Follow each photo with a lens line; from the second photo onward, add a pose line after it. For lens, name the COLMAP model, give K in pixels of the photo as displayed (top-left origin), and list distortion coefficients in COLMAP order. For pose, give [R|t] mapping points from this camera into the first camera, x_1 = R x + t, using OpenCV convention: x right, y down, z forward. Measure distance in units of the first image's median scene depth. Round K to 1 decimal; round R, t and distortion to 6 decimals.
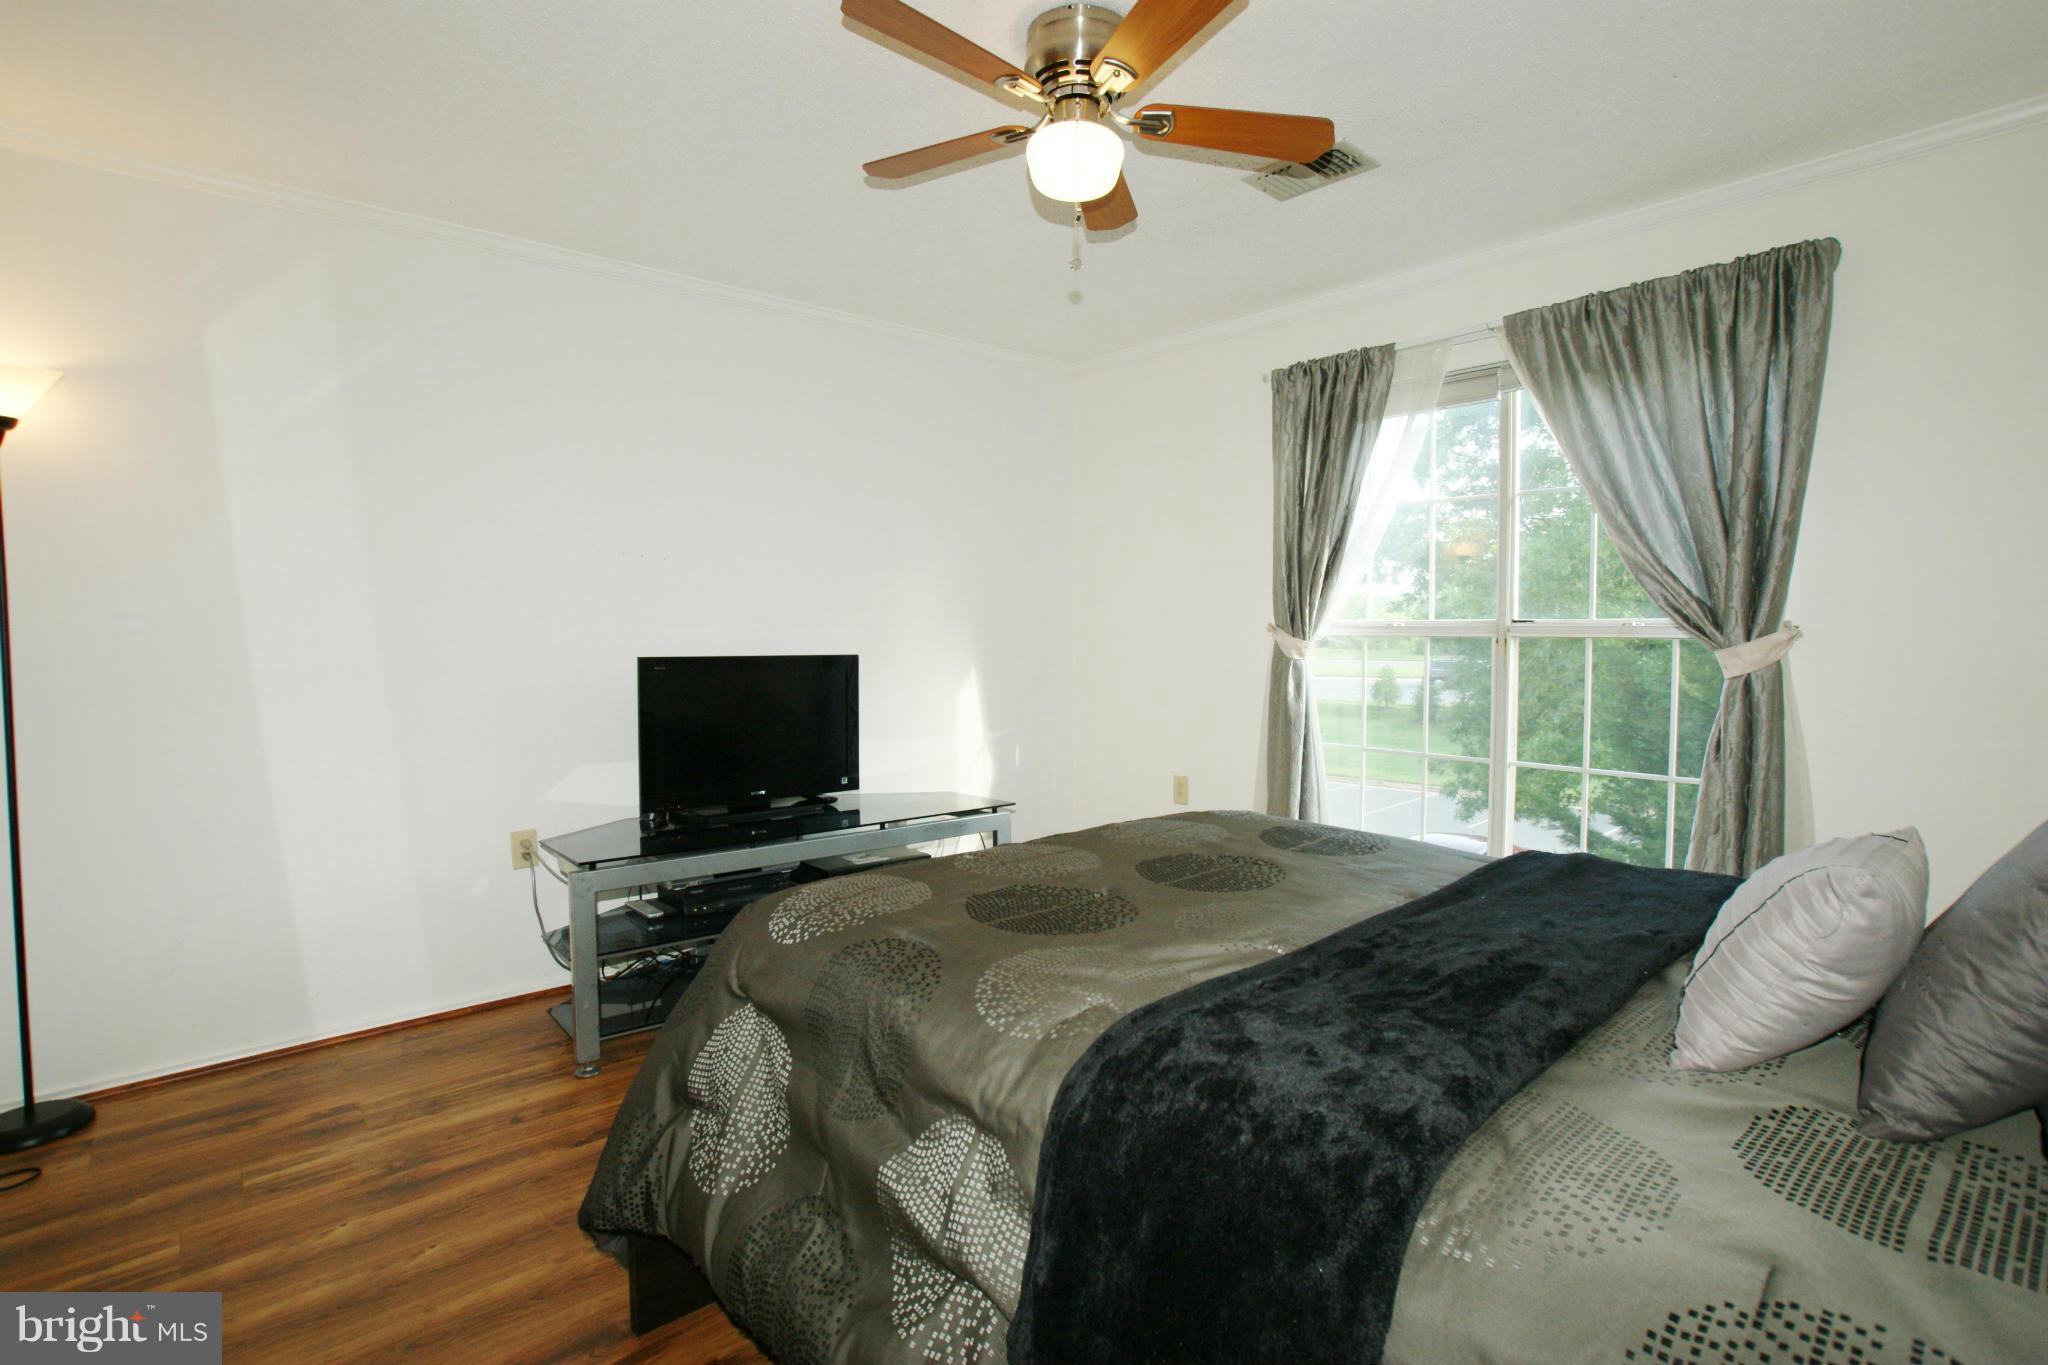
lens RADIAL K [[976.4, 0, 1024.3], [0, 976.4, 669.5], [0, 0, 1]] dist [-0.073312, 0.038315]
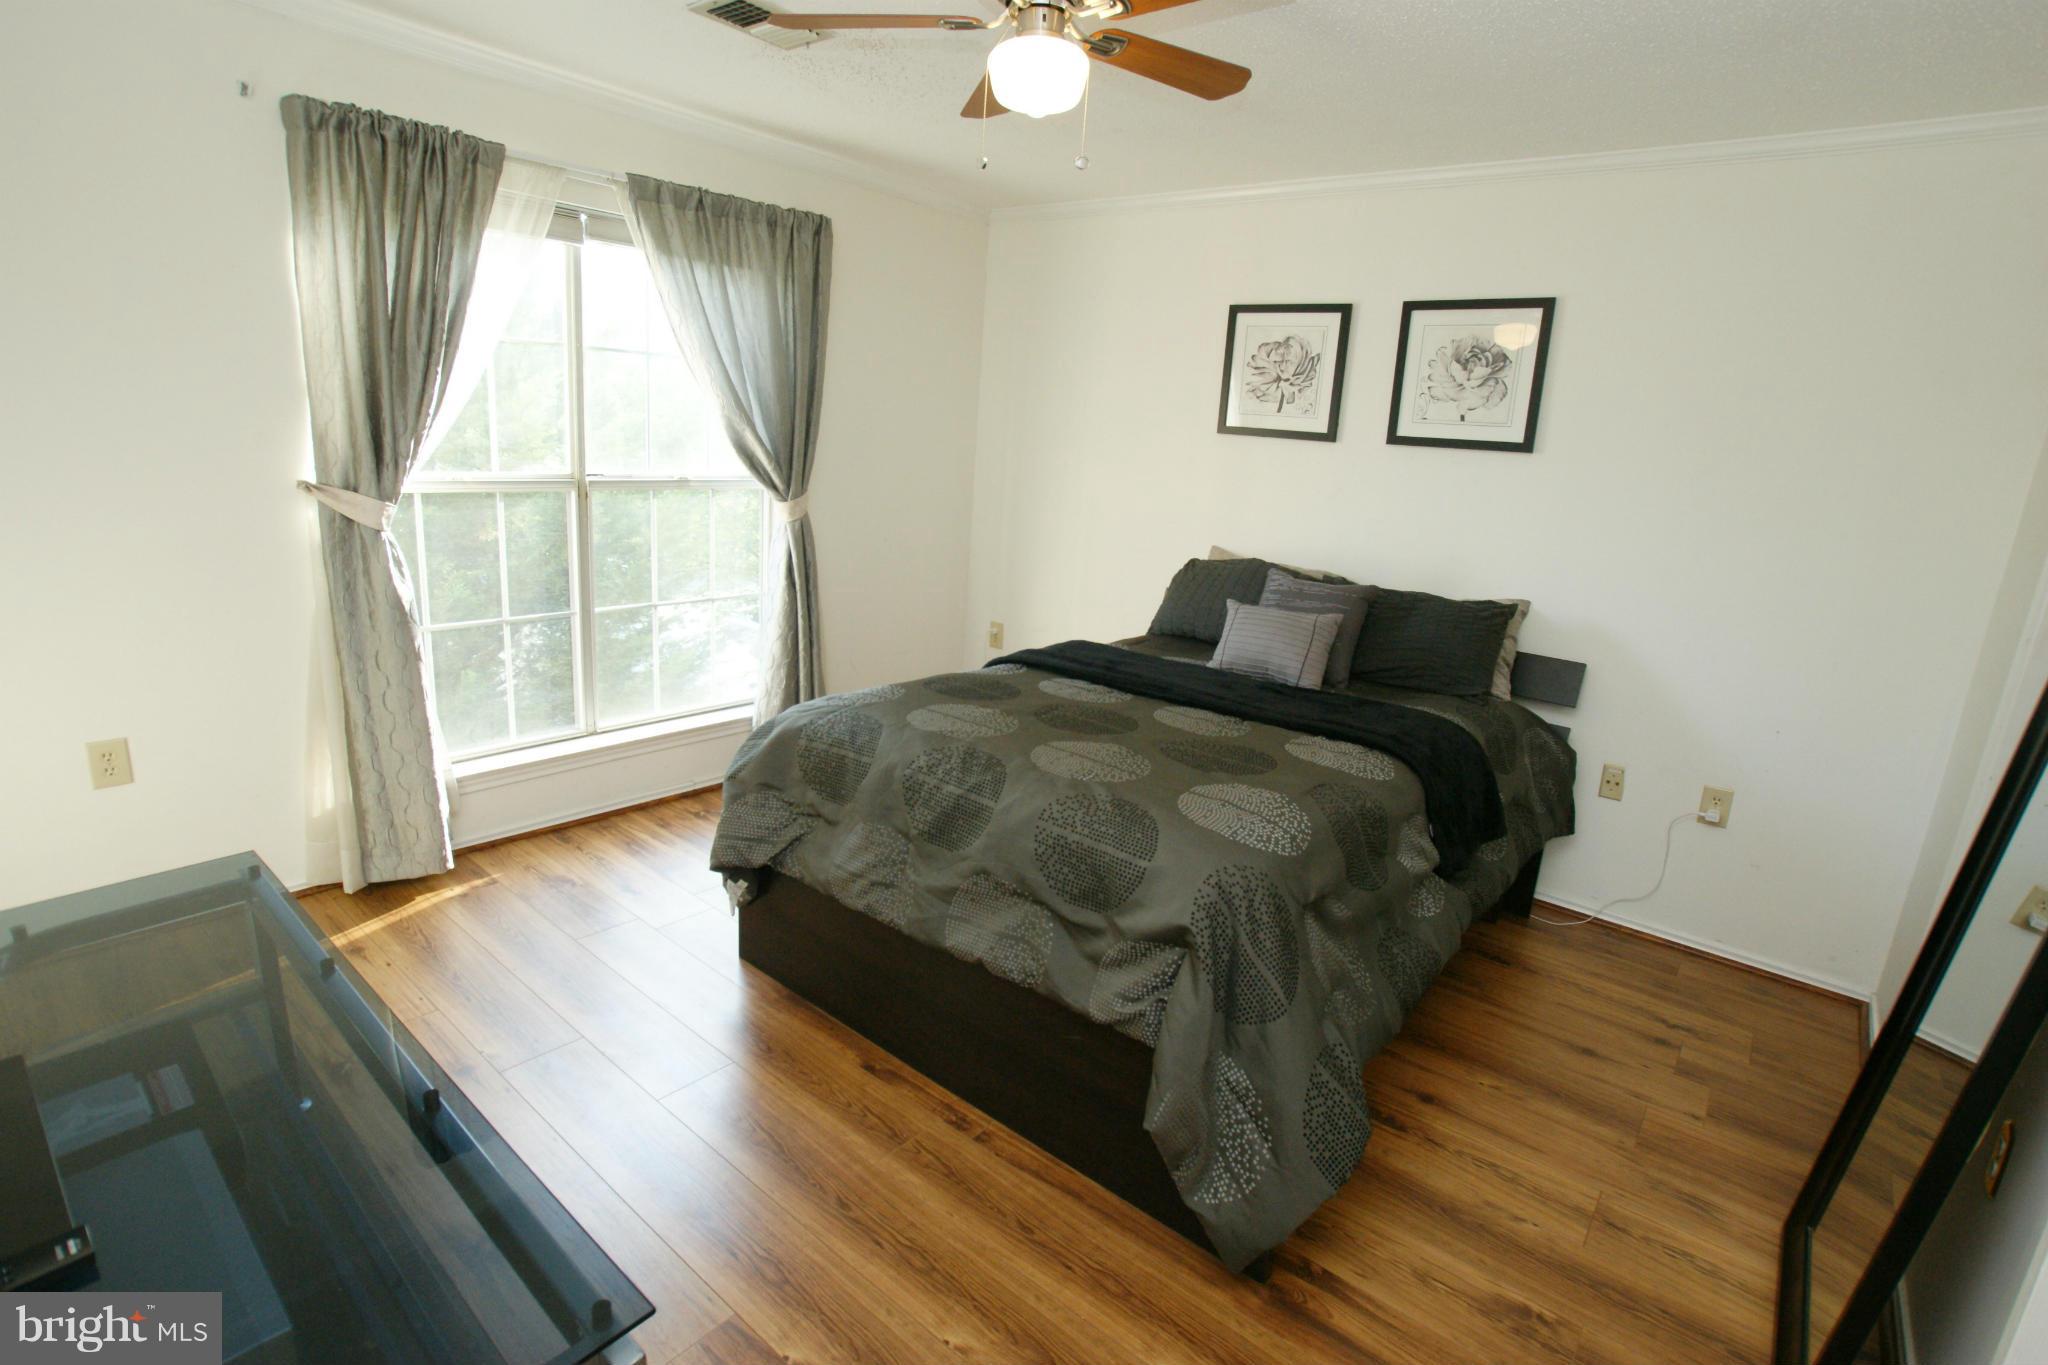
lens RADIAL K [[976.4, 0, 1024.3], [0, 976.4, 669.5], [0, 0, 1]] dist [-0.073312, 0.038315]
pose [[-0.162597, -0.234877, 0.958329, -0.593499], [-0.012202, 0.971658, 0.236074, -0.097987], [-0.986617, 0.026691, -0.160855, 0.711276]]
